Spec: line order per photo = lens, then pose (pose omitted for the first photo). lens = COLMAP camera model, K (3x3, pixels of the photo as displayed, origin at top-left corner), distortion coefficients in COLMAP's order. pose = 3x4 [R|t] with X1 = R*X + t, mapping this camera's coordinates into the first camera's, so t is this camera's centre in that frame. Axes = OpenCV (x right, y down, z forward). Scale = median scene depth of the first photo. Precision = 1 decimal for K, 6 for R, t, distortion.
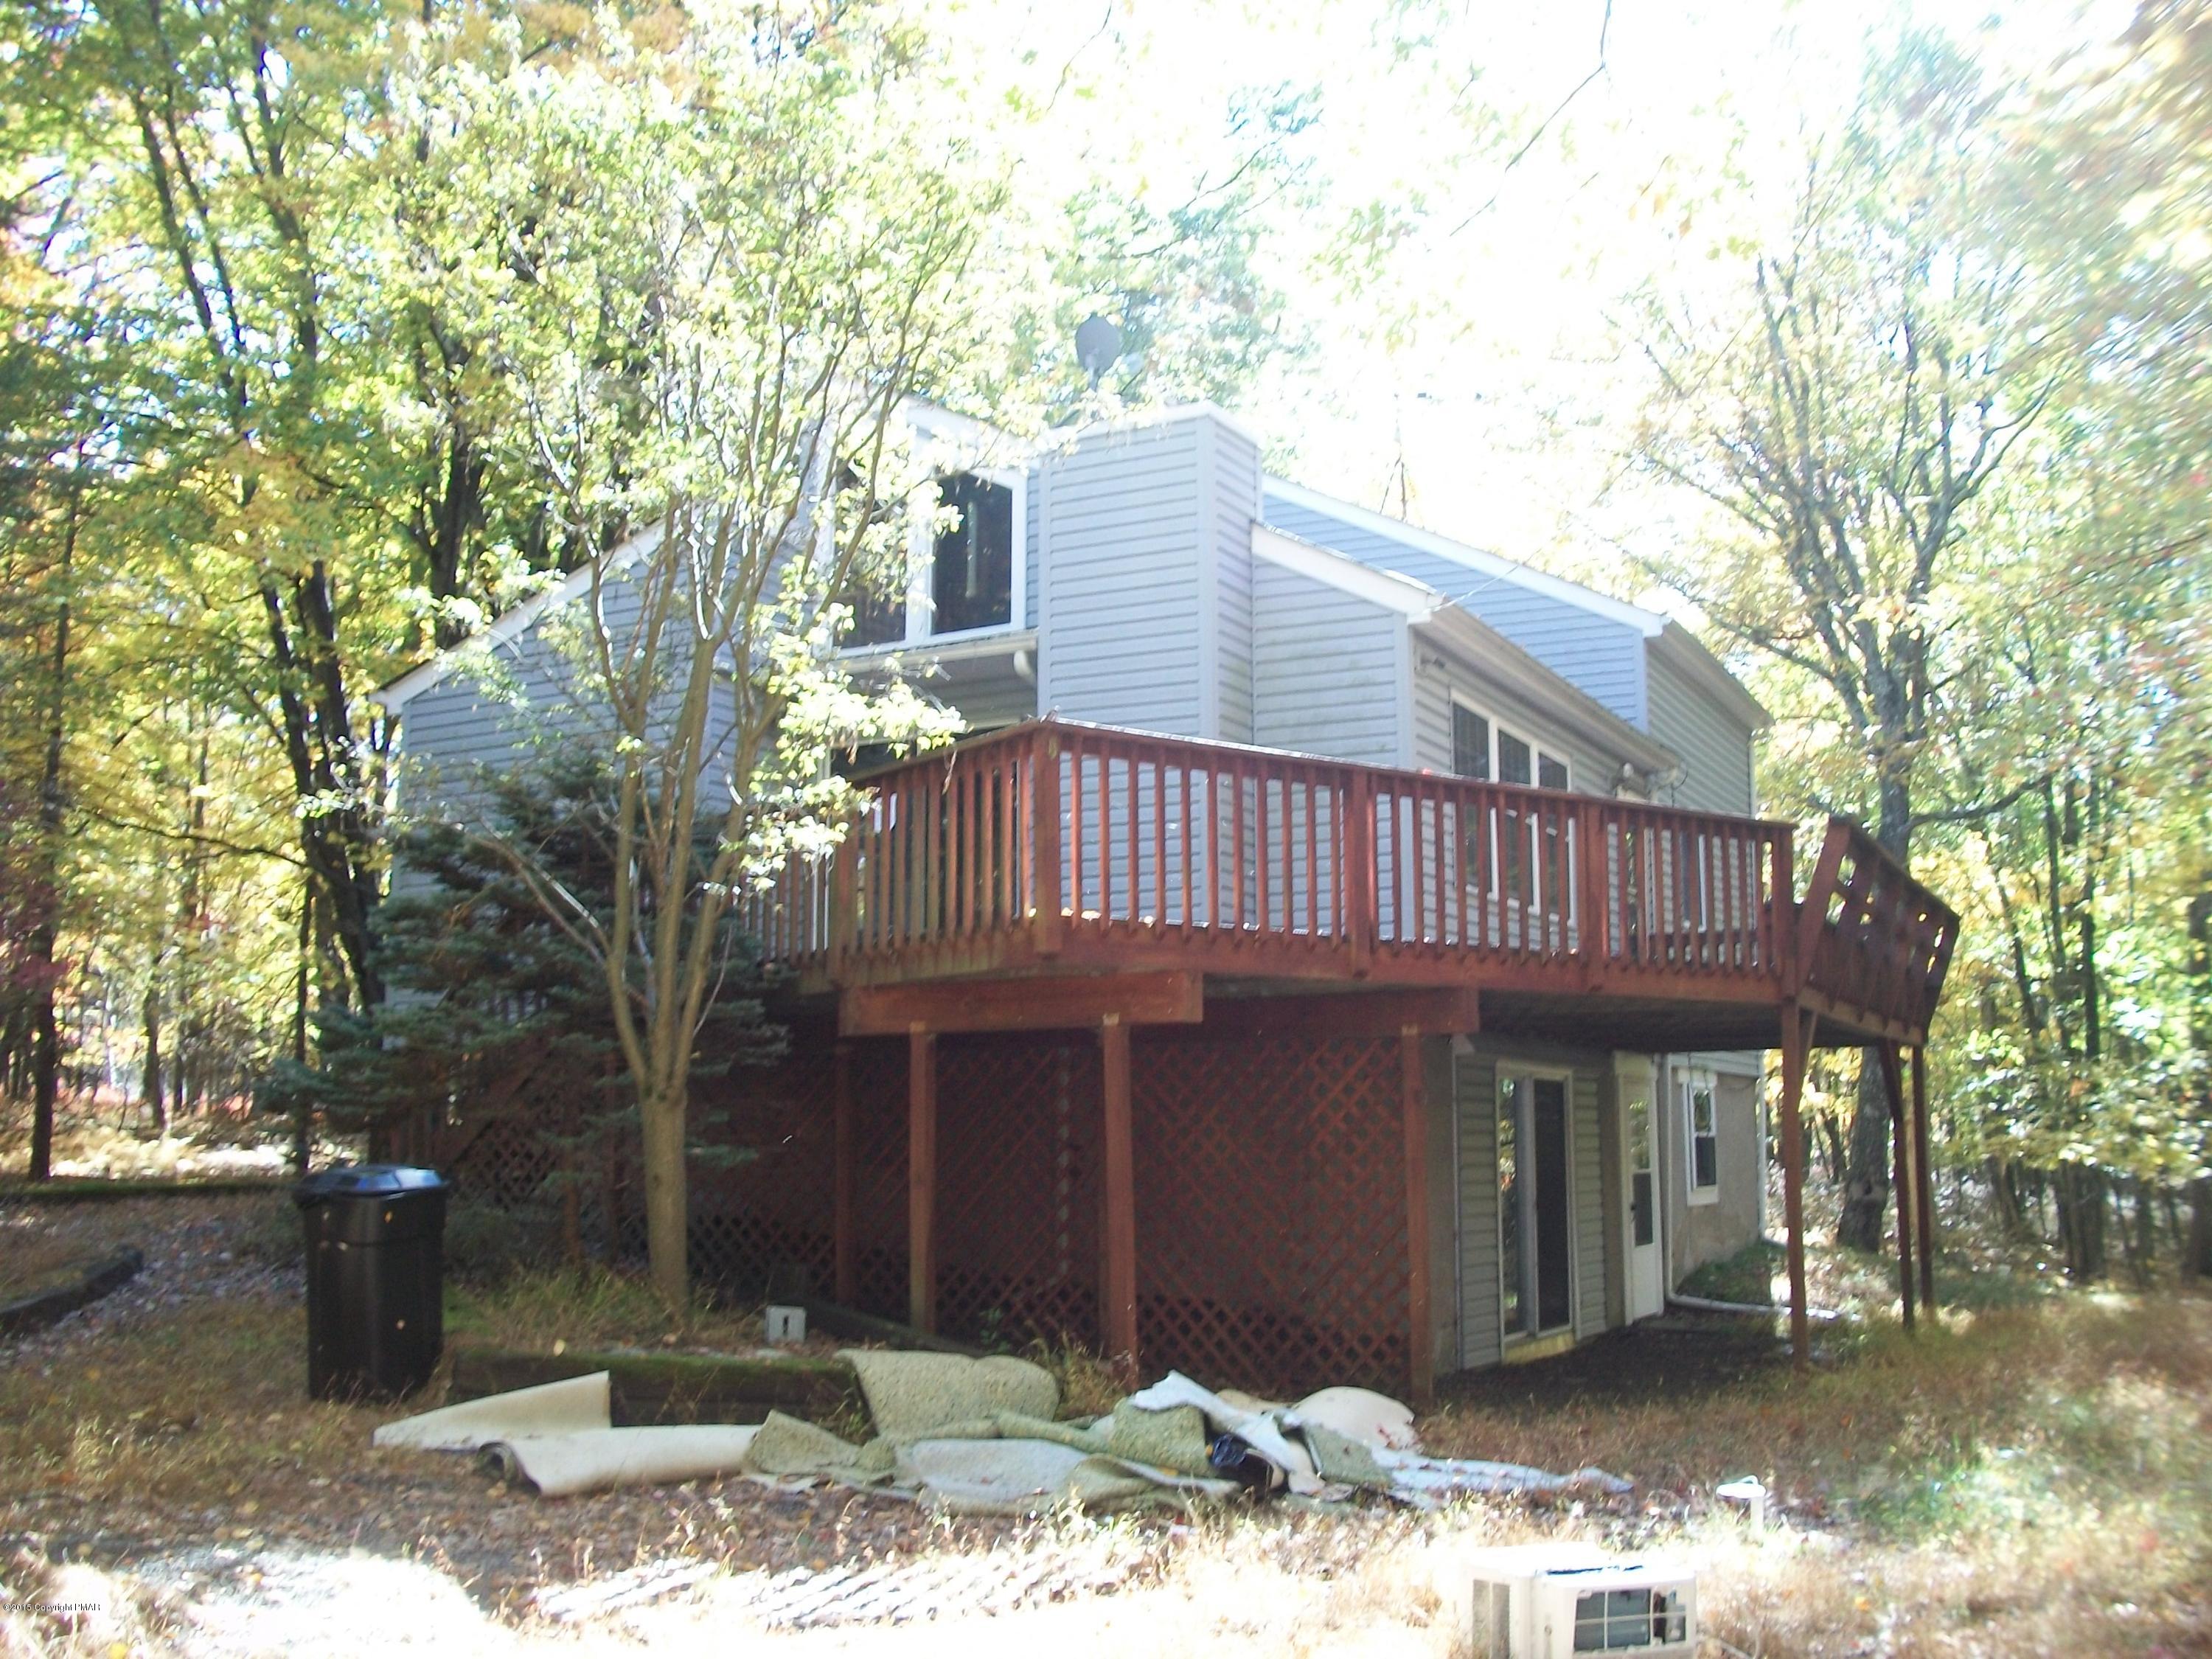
lens RADIAL K [[2110.4, 0, 1141.9], [0, 2110.4, 836.9], [0, 0, 1]] dist [-0.149404, 0.079881]
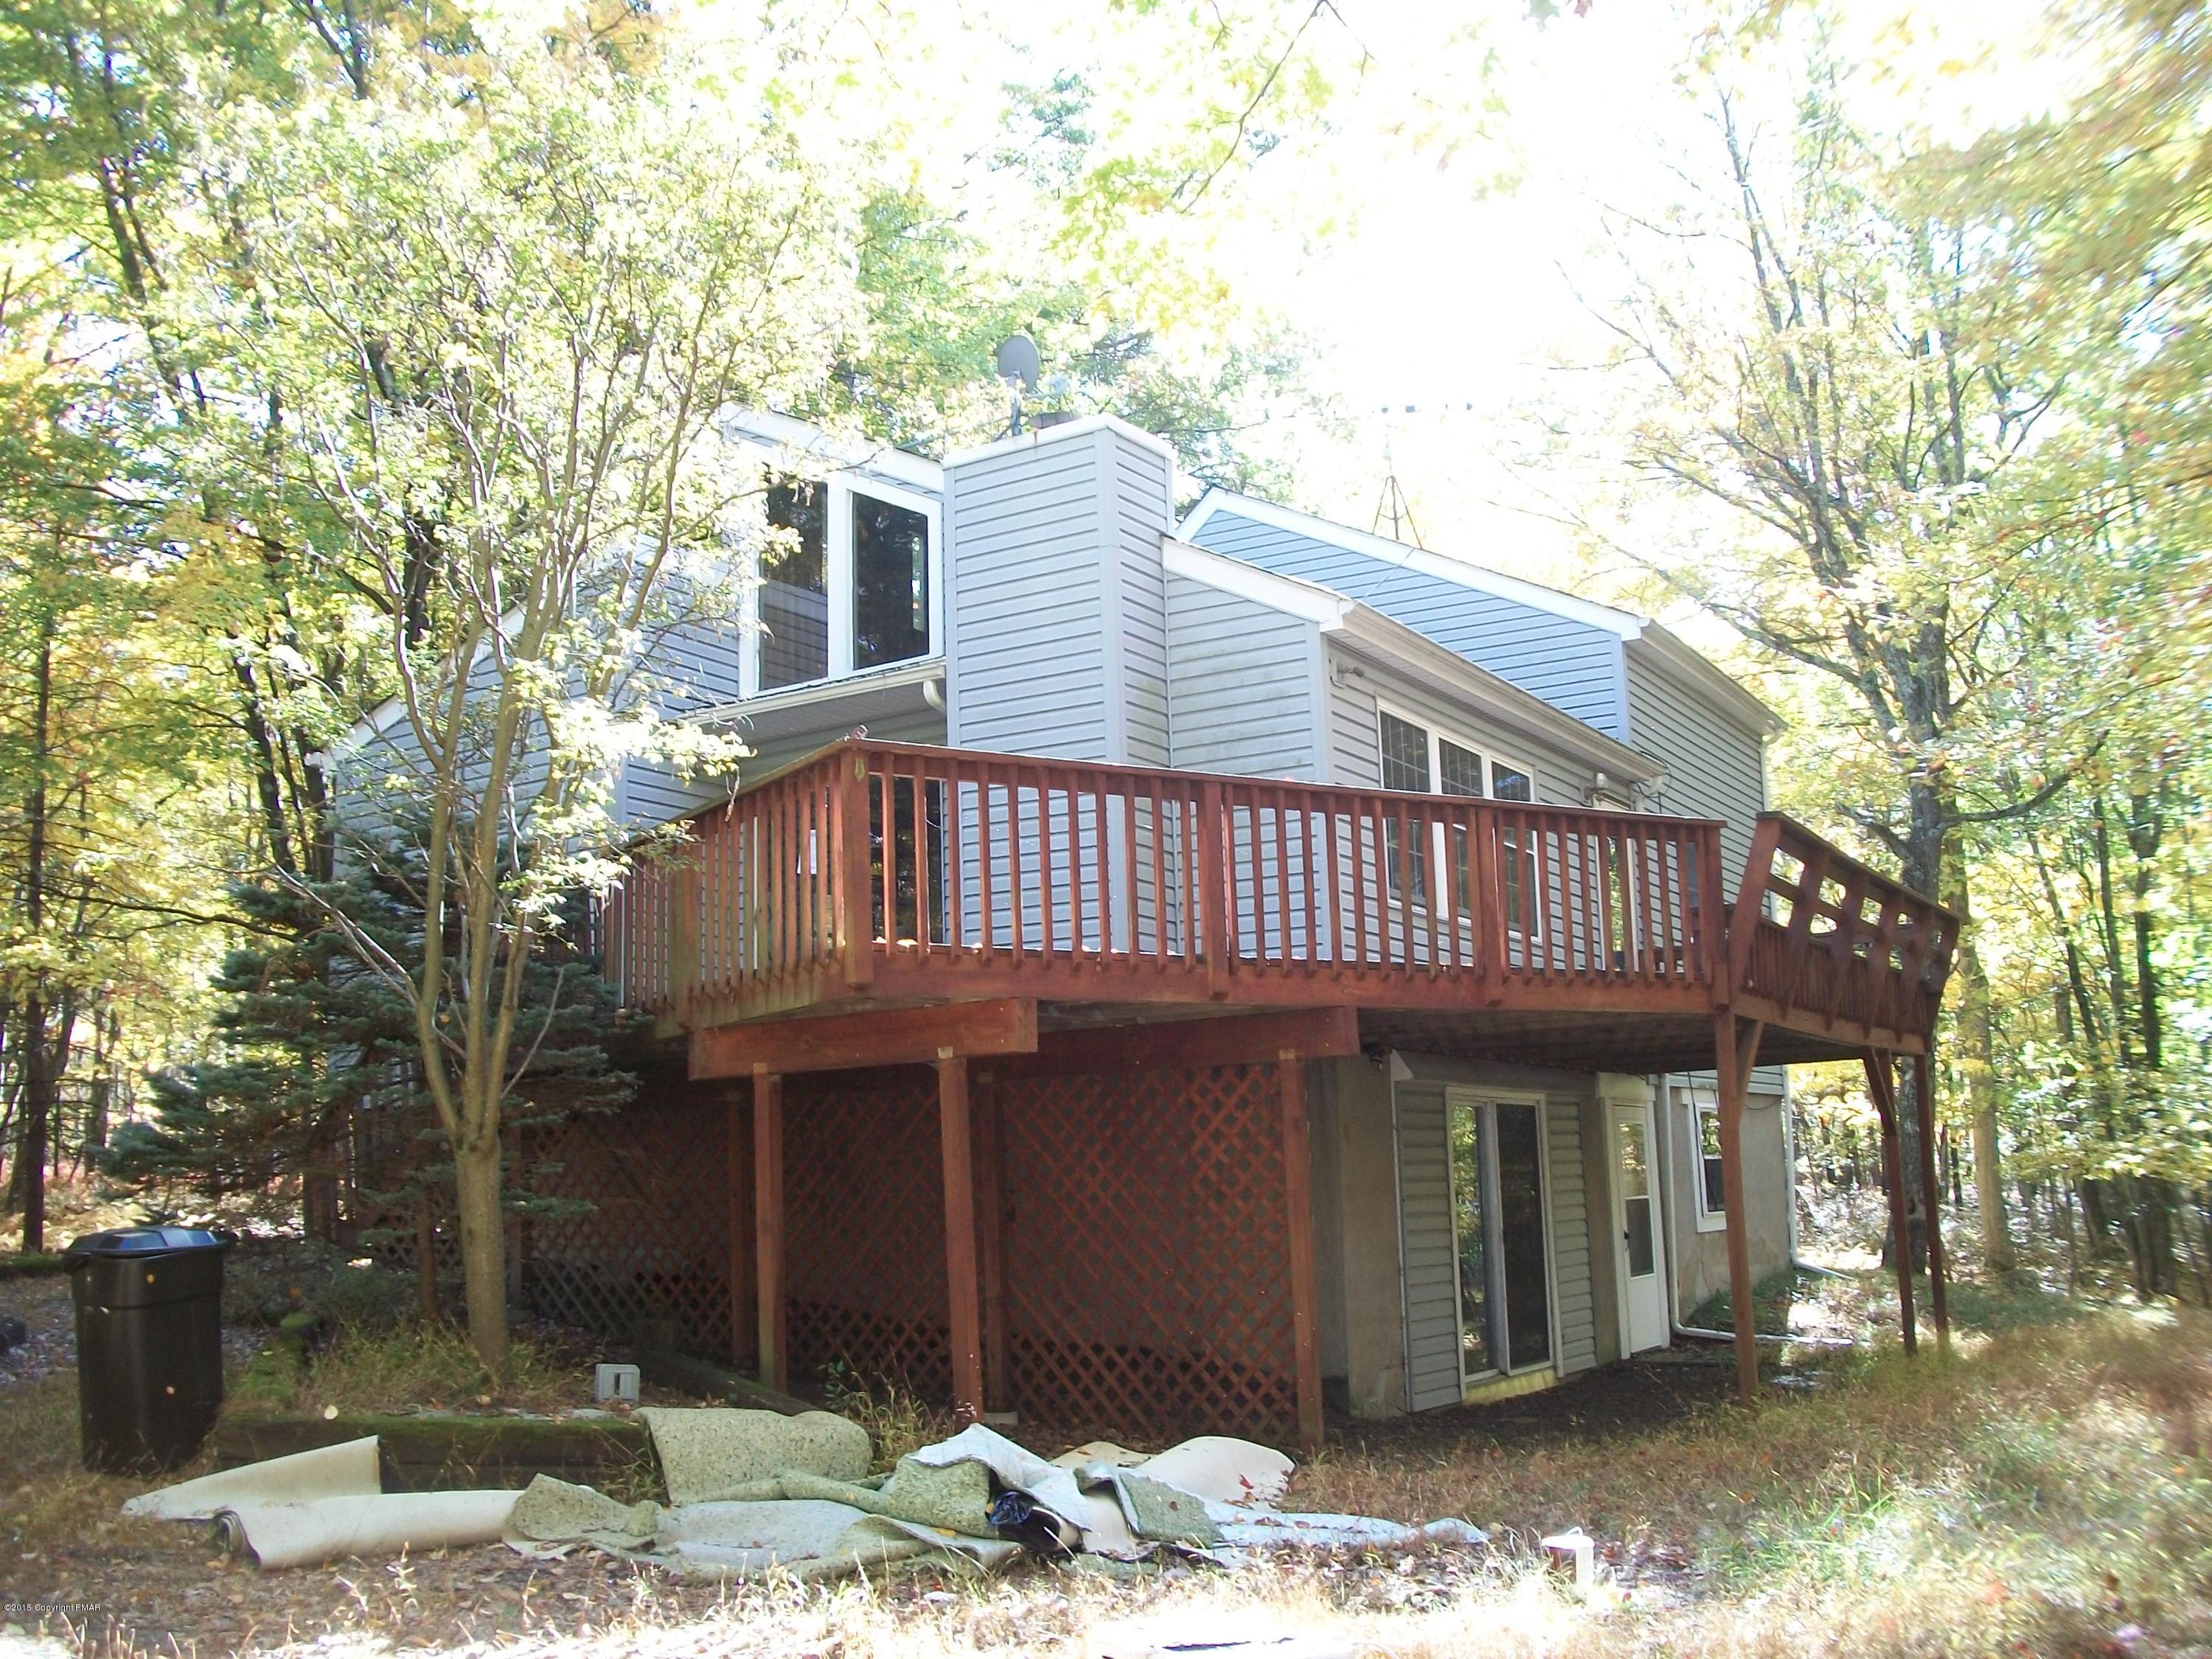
lens RADIAL K [[2110.4, 0, 1141.9], [0, 2110.4, 836.9], [0, 0, 1]] dist [-0.149404, 0.079881]
pose [[0.997784, -0.042256, -0.051402, 0.107577], [0.041069, 0.998869, -0.023949, 0.013732], [0.052355, 0.021785, 0.998391, 0.048728]]
